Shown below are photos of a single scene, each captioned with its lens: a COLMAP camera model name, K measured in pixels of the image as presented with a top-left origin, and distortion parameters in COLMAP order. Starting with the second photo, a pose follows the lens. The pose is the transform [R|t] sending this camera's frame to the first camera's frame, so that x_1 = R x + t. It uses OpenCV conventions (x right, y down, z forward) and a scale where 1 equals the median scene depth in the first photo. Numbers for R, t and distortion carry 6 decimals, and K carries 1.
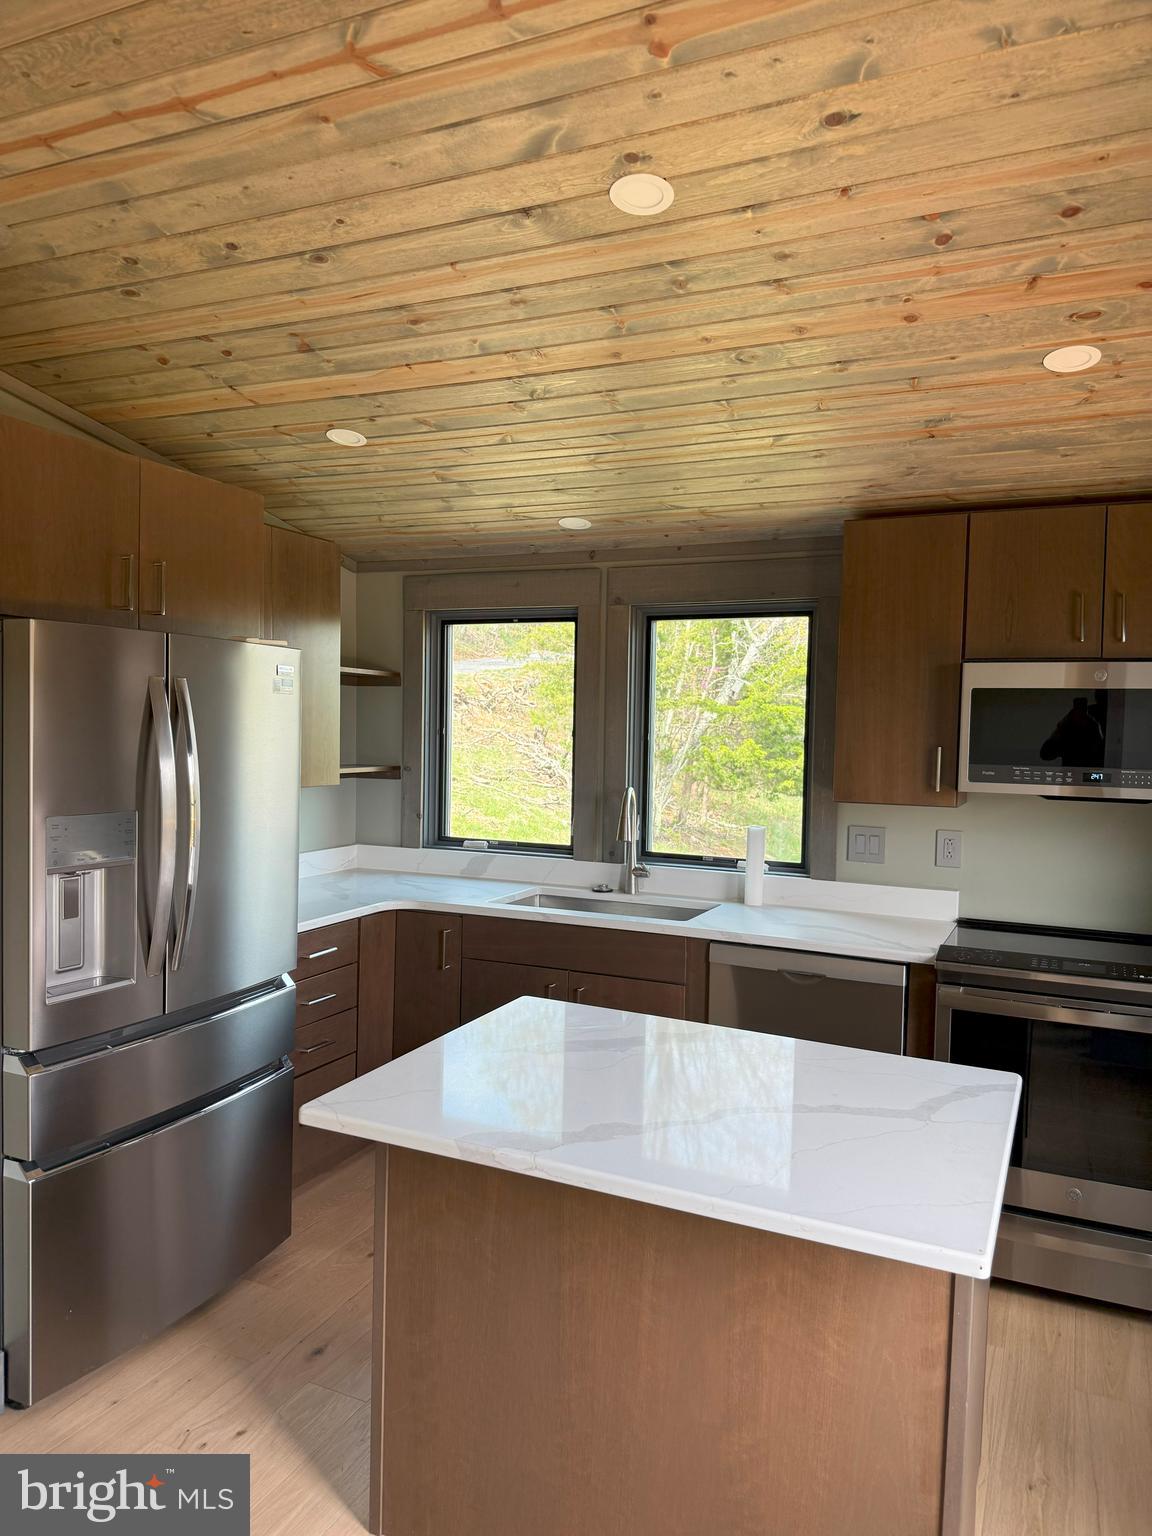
lens RADIAL K [[1080.5, 0, 582.1], [0, 1080.5, 780.2], [0, 0, 1]] dist [0.050233, -0.042330]
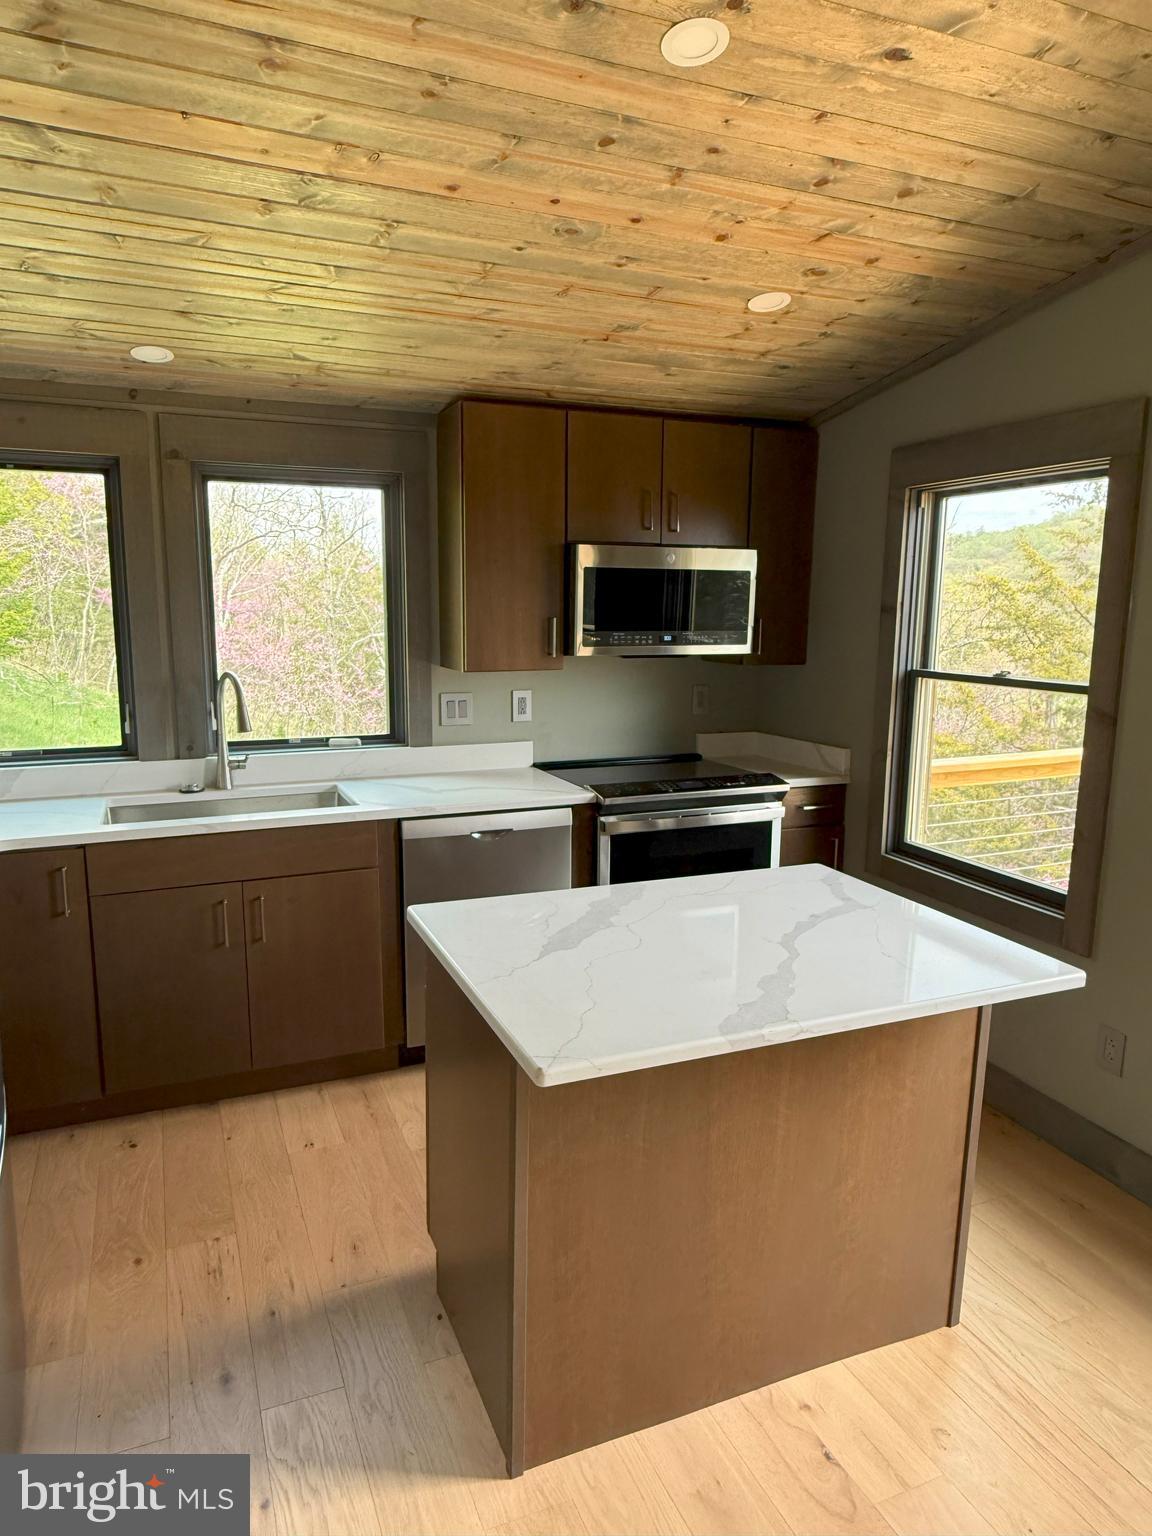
lens RADIAL K [[982.4, 0, 579.3], [0, 982.4, 770.8], [0, 0, 1]] dist [0.007472, 0.004547]
pose [[0.675660, -0.140280, 0.723744, -0.465137], [0.045527, 0.987795, 0.148957, -0.026544], [-0.735806, -0.067695, 0.673800, 0.288773]]
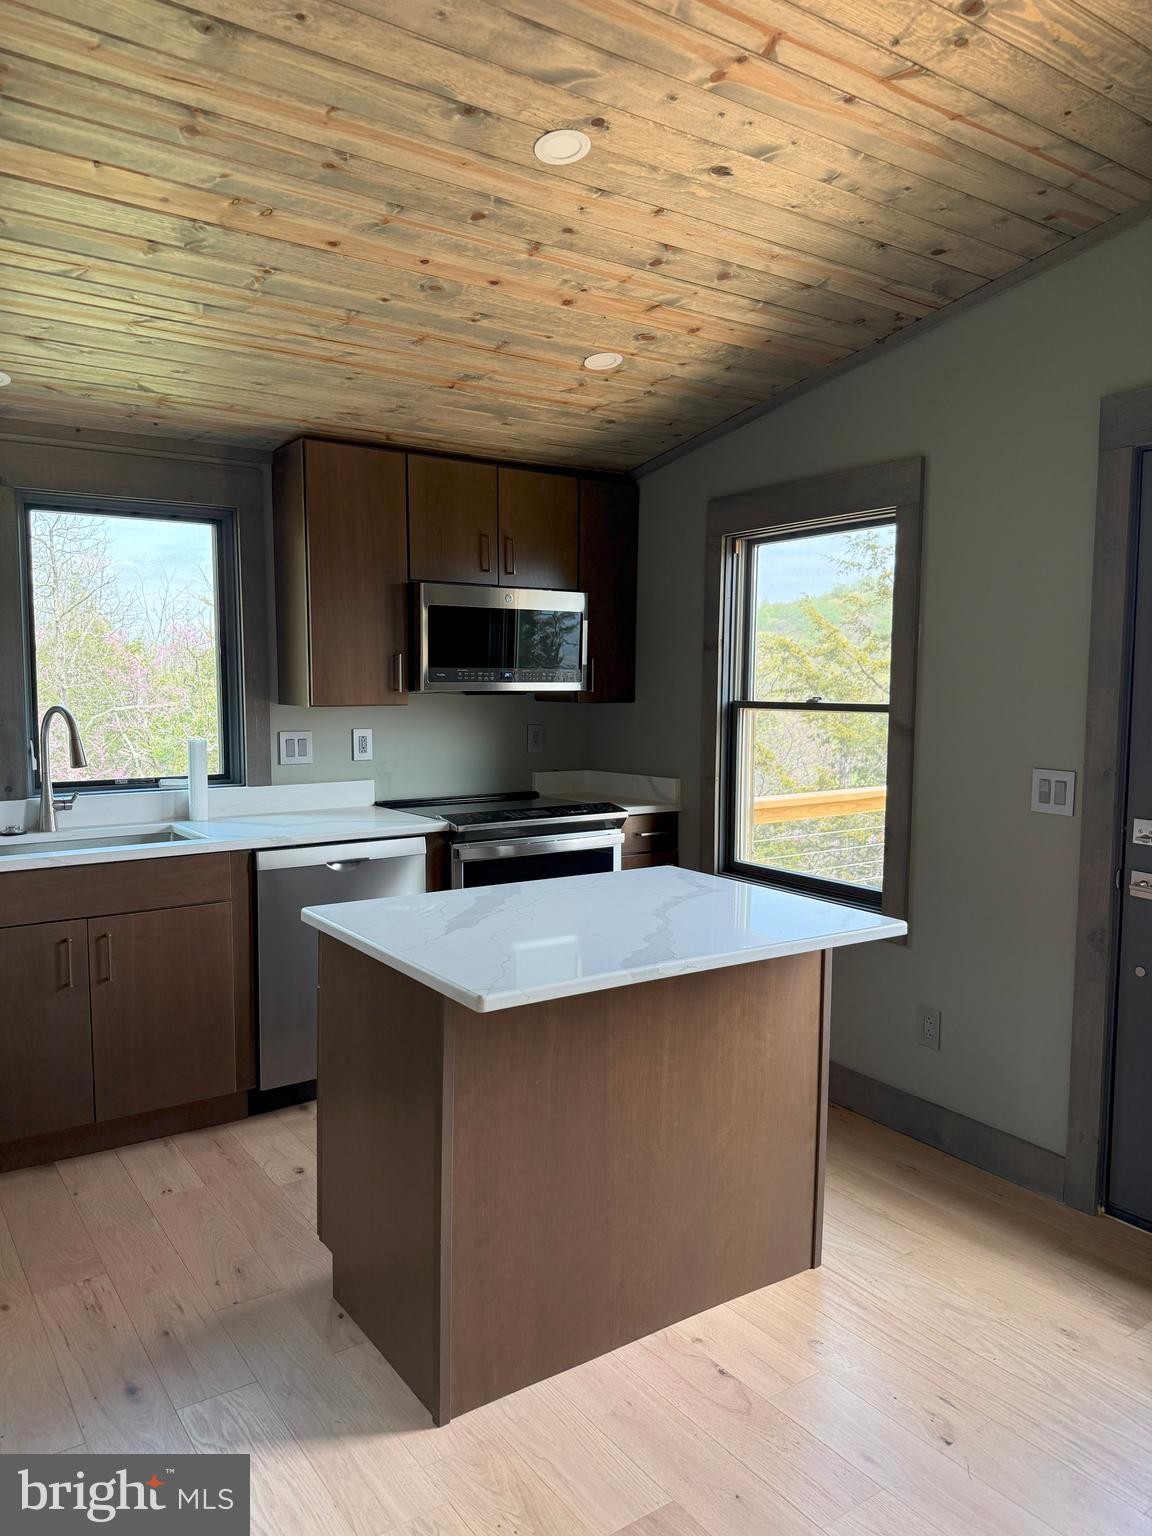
lens RADIAL K [[1080.5, 0, 572.5], [0, 1080.5, 774.7], [0, 0, 1]] dist [0.050233, -0.042330]
pose [[0.513498, -0.097329, 0.852553, -0.627586], [0.053922, 0.995243, 0.081141, 0.016369], [-0.856395, 0.004306, 0.516304, 0.258416]]
